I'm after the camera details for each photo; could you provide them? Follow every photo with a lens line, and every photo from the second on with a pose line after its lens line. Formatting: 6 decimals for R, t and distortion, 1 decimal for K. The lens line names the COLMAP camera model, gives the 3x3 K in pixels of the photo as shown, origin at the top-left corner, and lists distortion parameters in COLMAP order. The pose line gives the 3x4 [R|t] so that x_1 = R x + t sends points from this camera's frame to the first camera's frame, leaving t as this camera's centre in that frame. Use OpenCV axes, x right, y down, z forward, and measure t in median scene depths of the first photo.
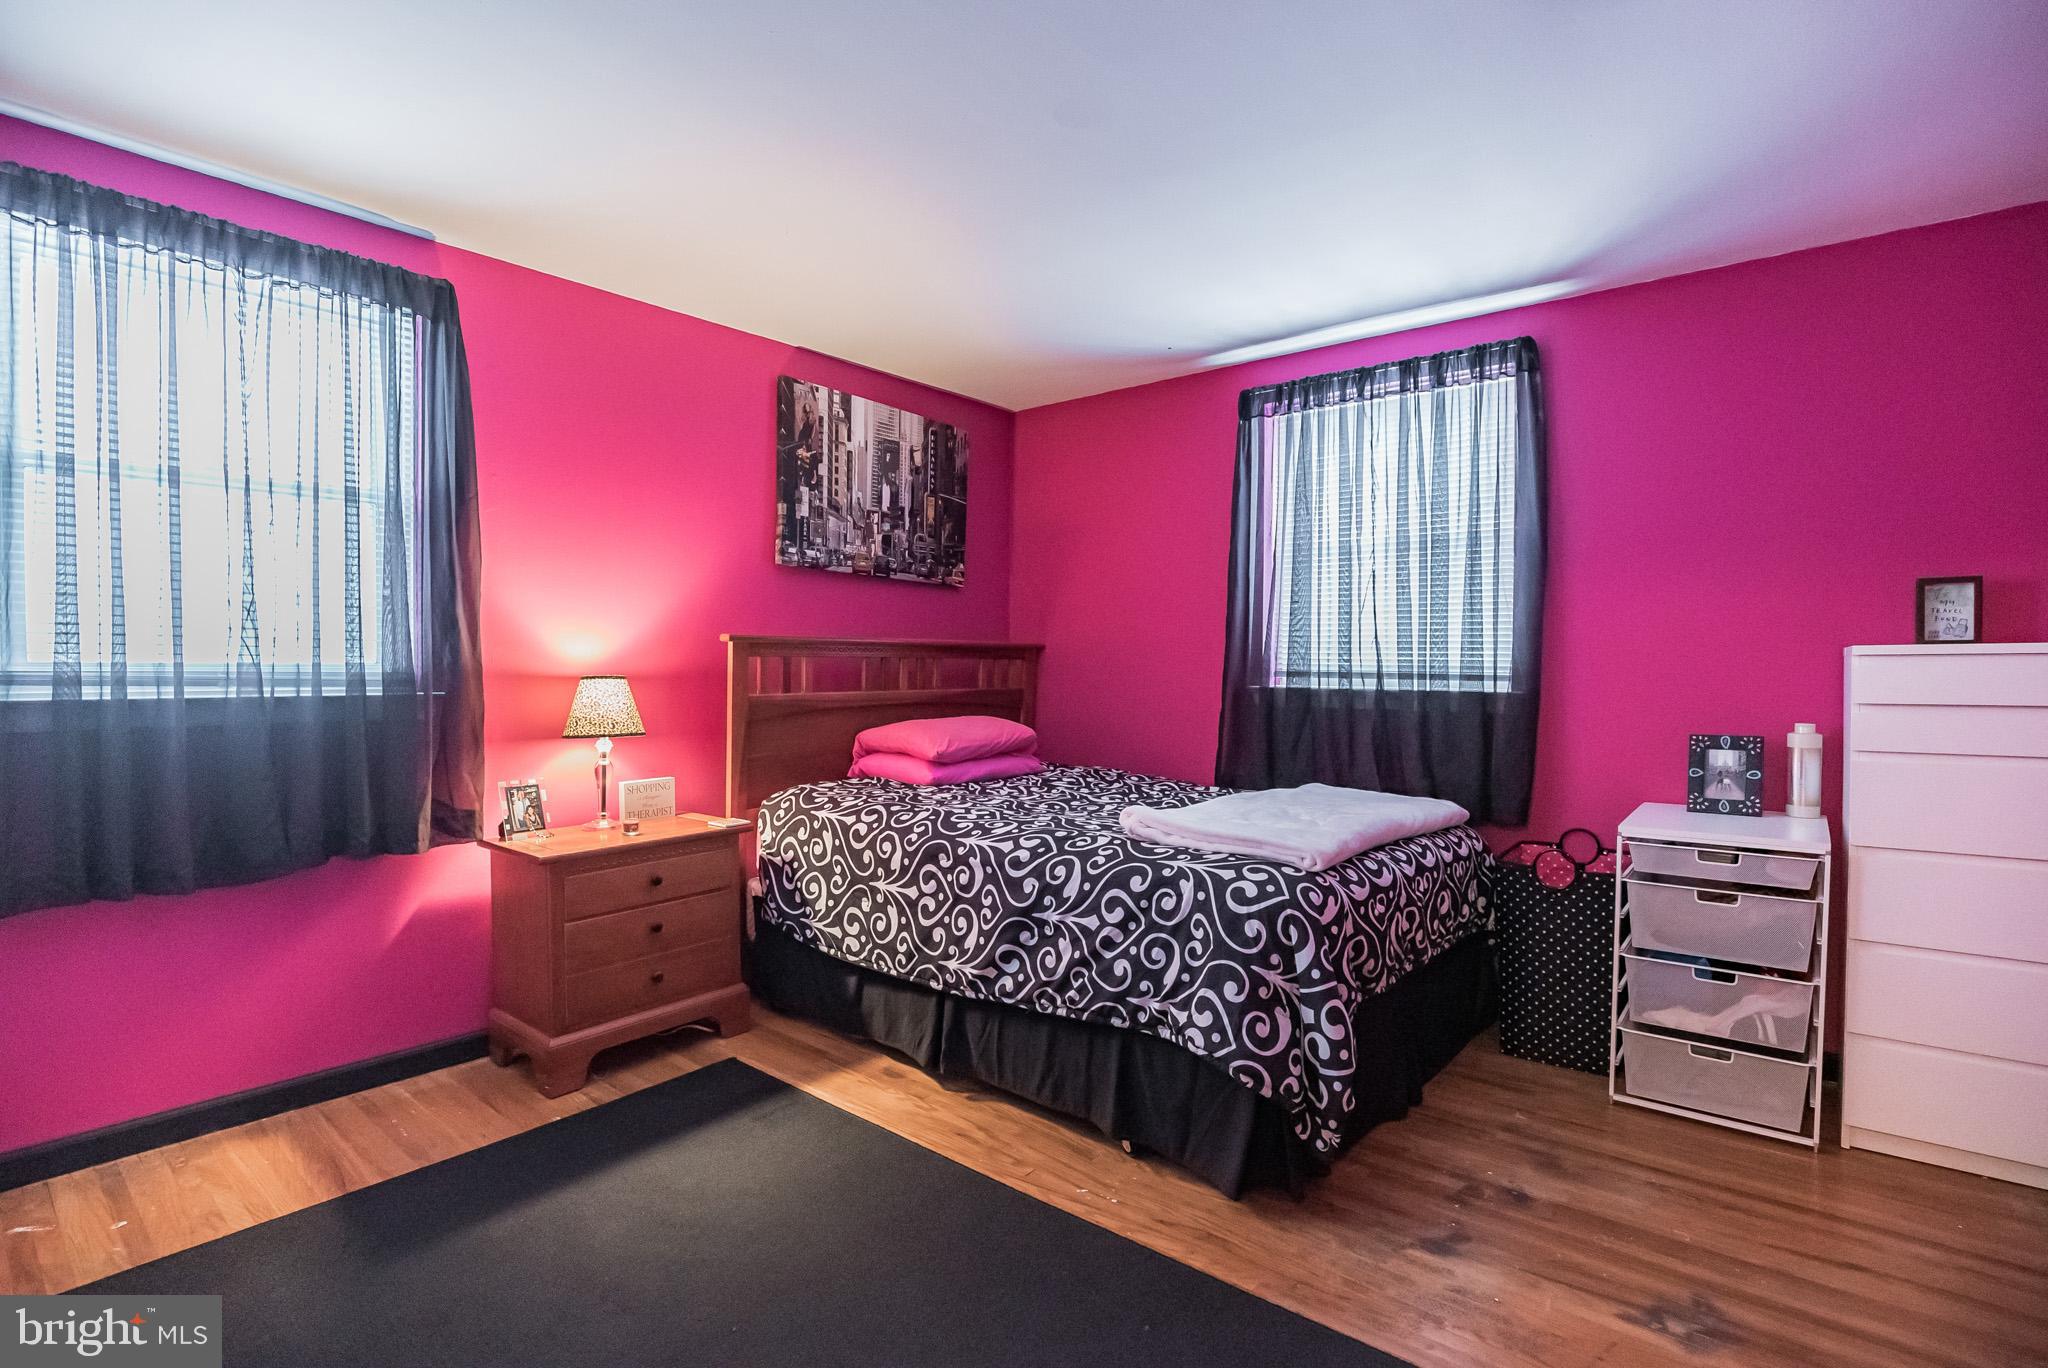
lens RADIAL K [[950.6, 0, 1018.6], [0, 950.6, 679.1], [0, 0, 1]] dist [-0.034685, 0.004978]
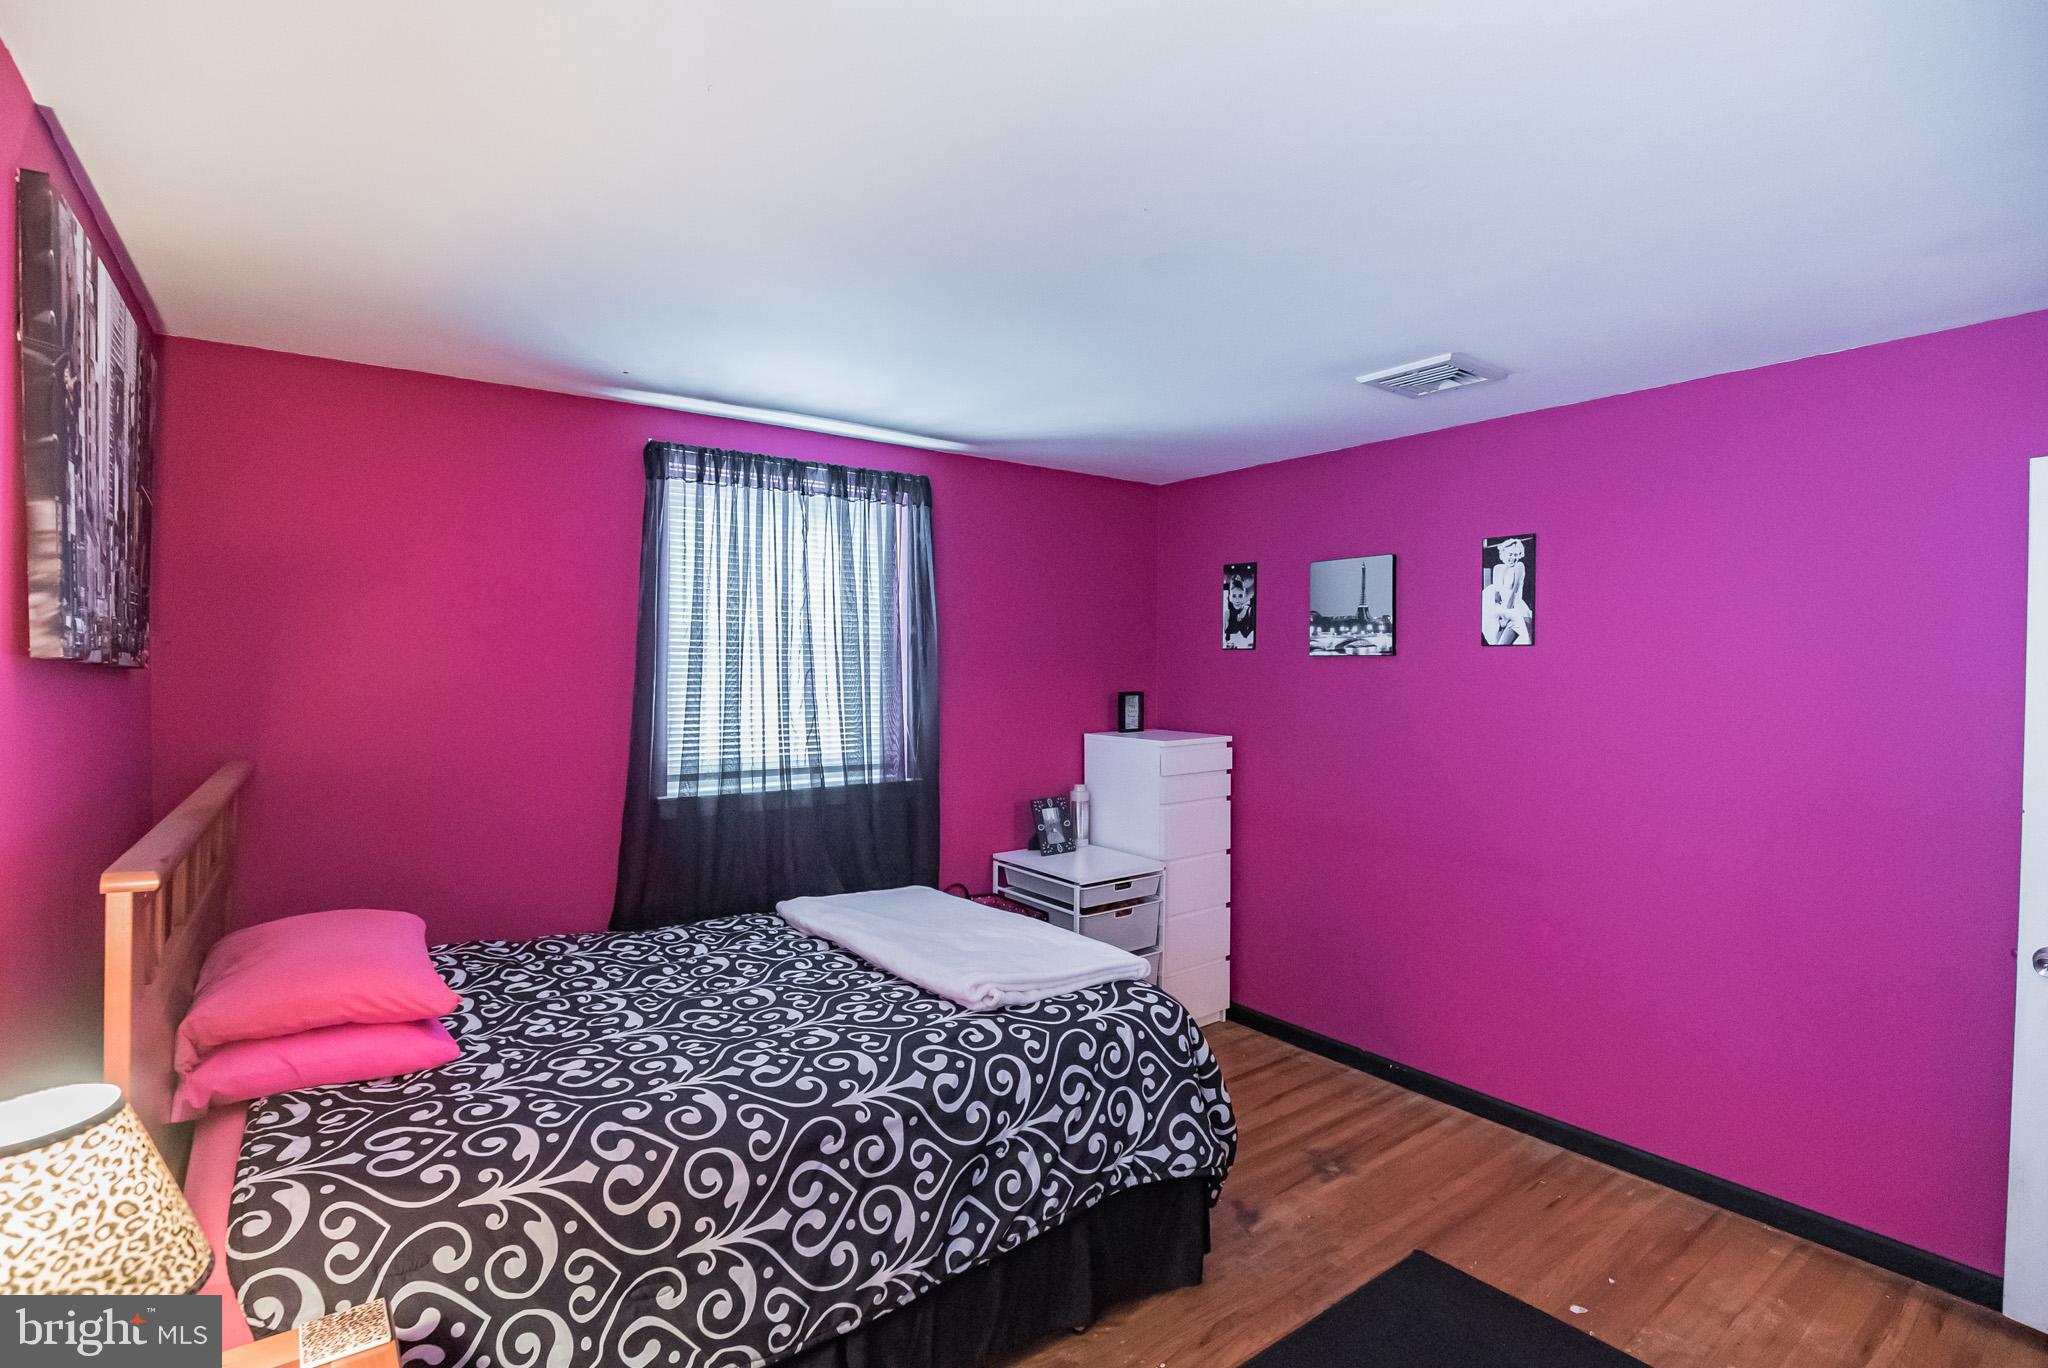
lens RADIAL K [[950.6, 0, 1019.5], [0, 950.6, 683.5], [0, 0, 1]] dist [-0.034685, 0.004978]
pose [[0.256080, -0.020733, 0.966433, -0.667149], [0.017716, 0.999703, 0.016753, -0.142552], [-0.966493, 0.012831, 0.256371, 0.672045]]
